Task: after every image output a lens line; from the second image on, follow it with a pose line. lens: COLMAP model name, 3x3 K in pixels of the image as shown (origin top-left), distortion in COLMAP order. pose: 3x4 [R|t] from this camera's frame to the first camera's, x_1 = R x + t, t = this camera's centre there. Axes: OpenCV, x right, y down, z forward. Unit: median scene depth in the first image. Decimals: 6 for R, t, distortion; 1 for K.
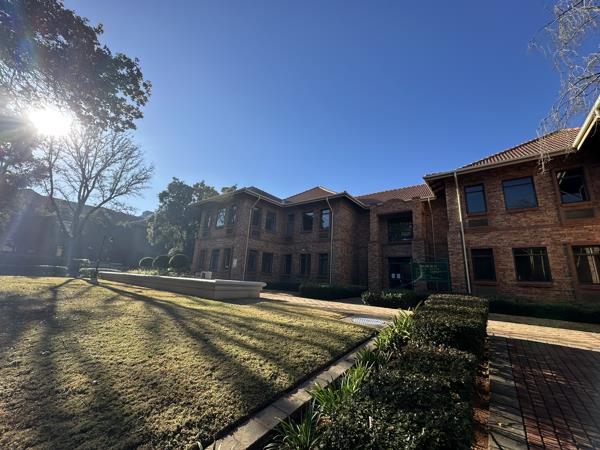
lens RADIAL K [[239.7, 0, 298.2], [0, 239.7, 224.1], [0, 0, 1]] dist [0.000437, 0.000075]
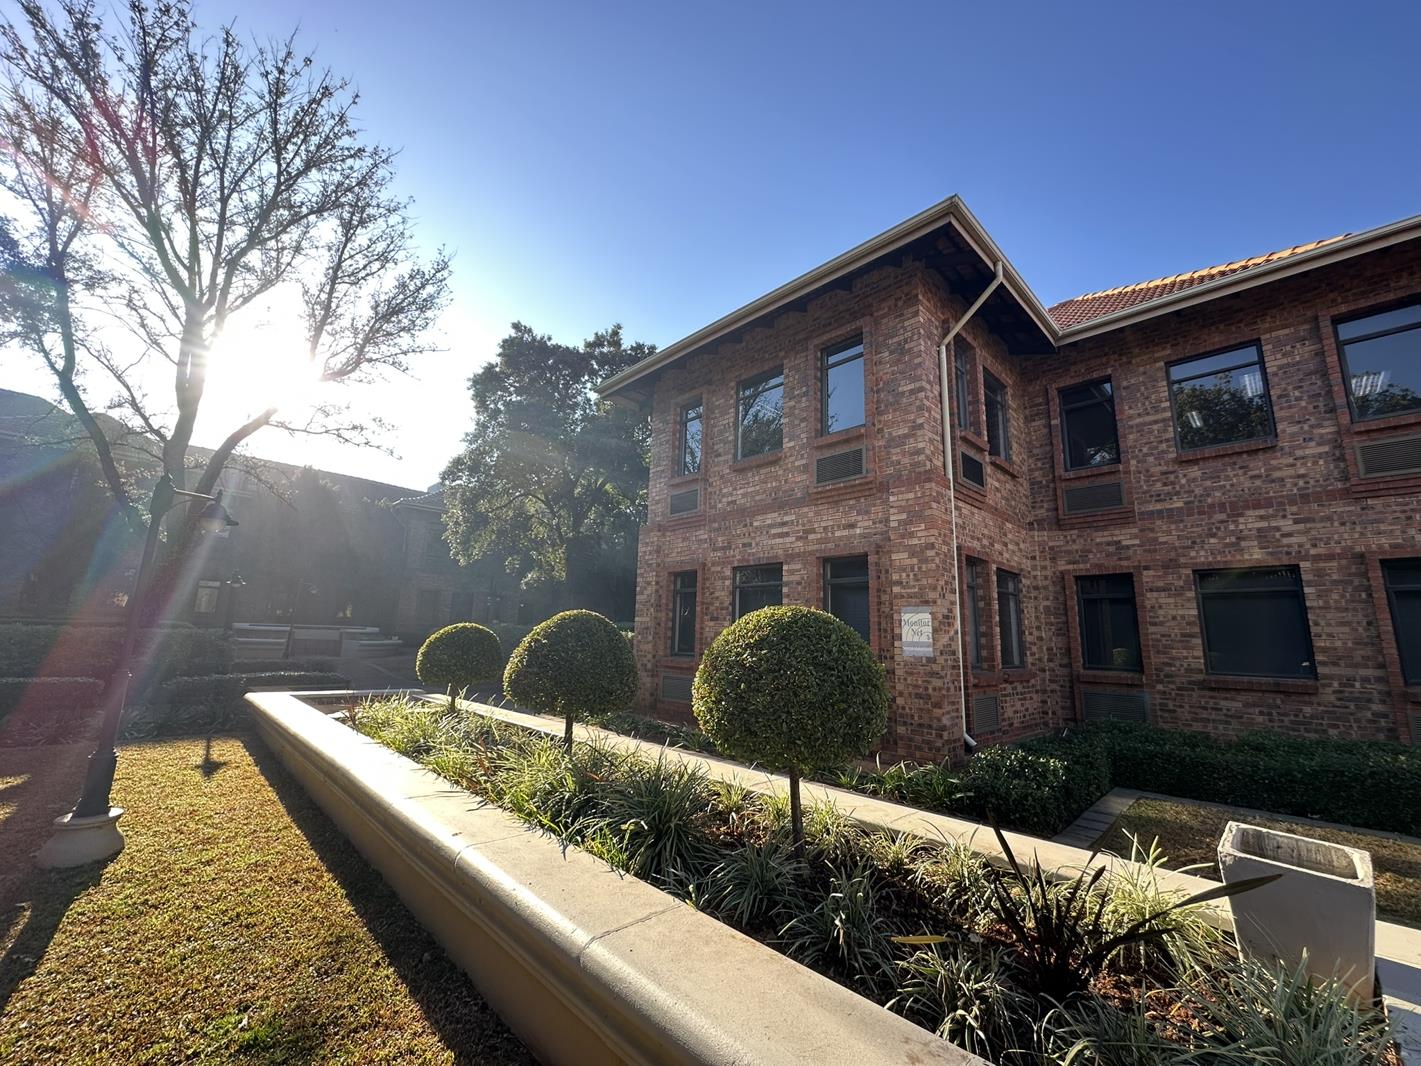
lens RADIAL K [[567.8, 0, 706.3], [0, 567.8, 530.9], [0, 0, 1]] dist [0.000437, 0.000075]
pose [[0.991478, -0.053257, -0.118894, -0.257229], [0.057934, 0.997662, 0.036239, 0.043378], [0.116686, -0.042818, 0.992245, 0.394522]]
